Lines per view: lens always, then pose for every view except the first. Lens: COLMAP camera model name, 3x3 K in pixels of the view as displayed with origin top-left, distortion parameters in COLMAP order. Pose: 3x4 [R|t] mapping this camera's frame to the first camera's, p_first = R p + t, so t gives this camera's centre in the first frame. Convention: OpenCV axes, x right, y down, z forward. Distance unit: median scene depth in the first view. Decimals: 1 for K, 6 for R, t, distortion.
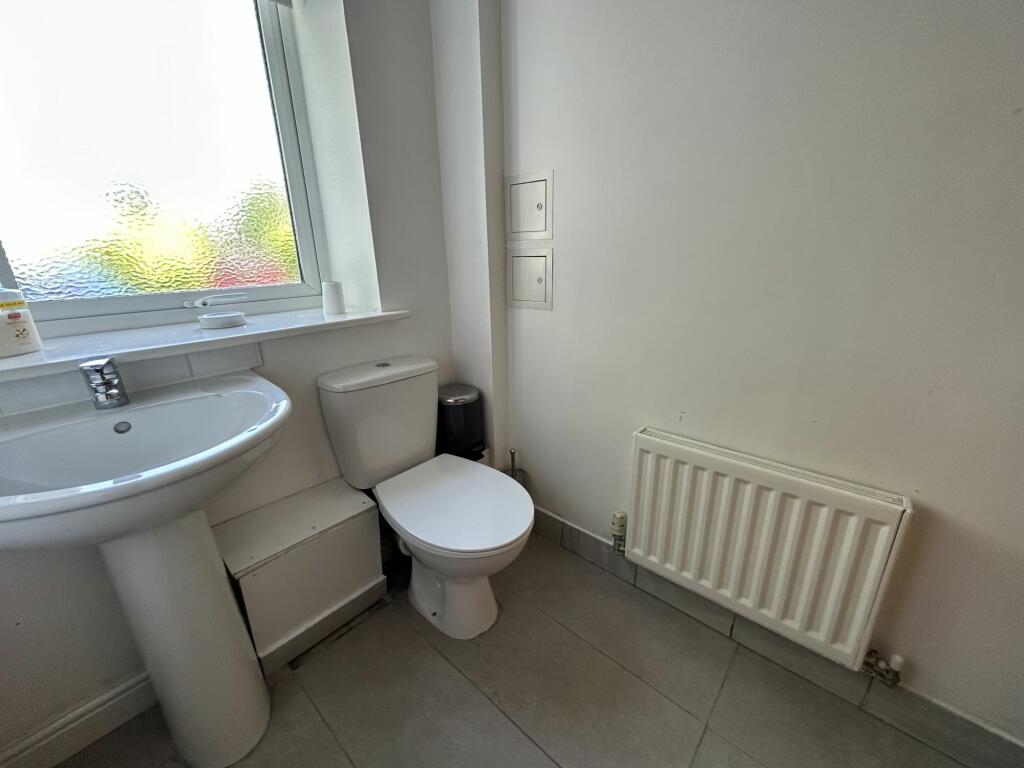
lens RADIAL K [[403.8, 0, 512.0], [0, 403.8, 384.0], [0, 0, 1]] dist [-0.018901, 0.000246]
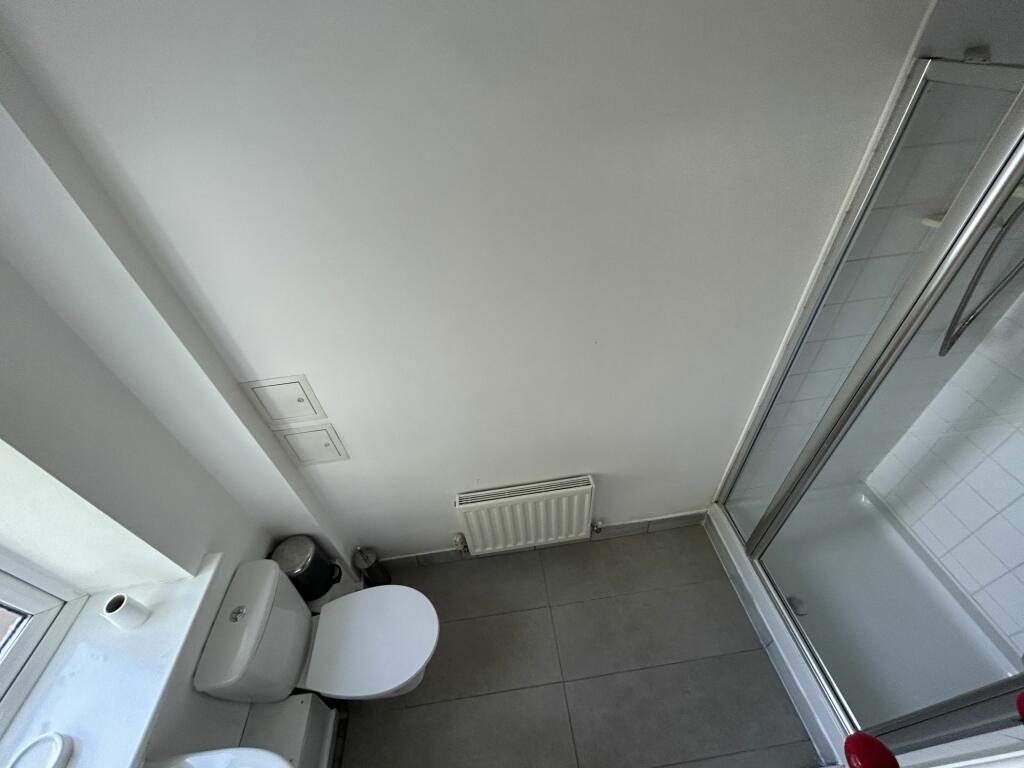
lens RADIAL K [[403.8, 0, 512.0], [0, 403.8, 384.0], [0, 0, 1]] dist [-0.018901, 0.000246]
pose [[0.658662, -0.517844, 0.545895, -0.109965], [0.282549, 0.842628, 0.458414, -0.764645], [-0.697374, -0.147698, 0.701324, -0.077279]]
